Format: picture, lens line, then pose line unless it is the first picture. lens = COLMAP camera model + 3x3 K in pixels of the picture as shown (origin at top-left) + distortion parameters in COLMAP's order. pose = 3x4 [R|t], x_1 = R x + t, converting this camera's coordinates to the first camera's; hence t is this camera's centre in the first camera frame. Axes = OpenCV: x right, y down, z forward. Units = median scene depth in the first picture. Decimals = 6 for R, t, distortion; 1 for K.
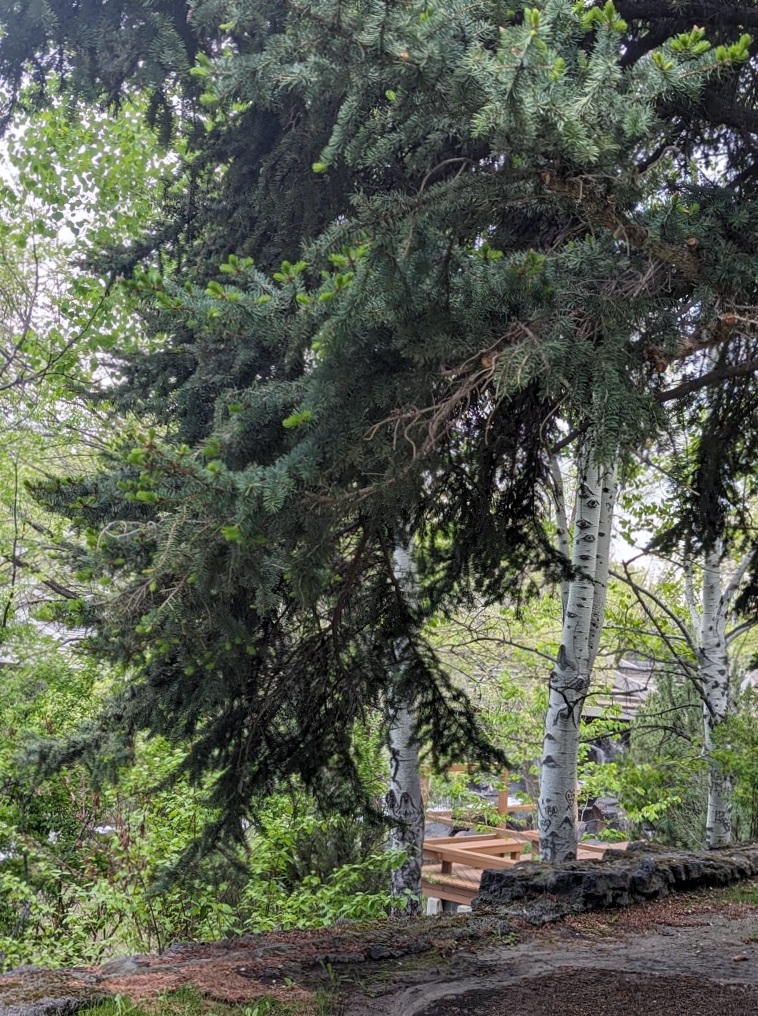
lens RADIAL K [[1221.0, 0, 379.3], [0, 1221.0, 508.1], [0, 0, 1]] dist [0.047646, 0.000000]
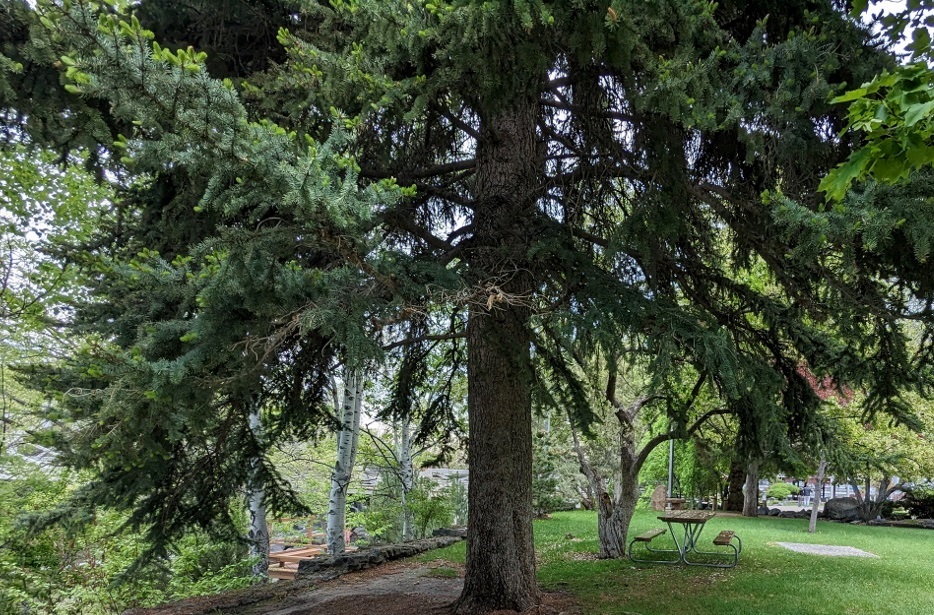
lens RADIAL K [[507.6, 0, 467.4], [0, 507.6, 307.3], [0, 0, 1]] dist [-0.005131, 0.000535]
pose [[0.891755, -0.030011, 0.451523, -0.037122], [-0.004346, 0.997184, 0.074863, -0.194711], [-0.452498, -0.068722, 0.889113, 0.094450]]
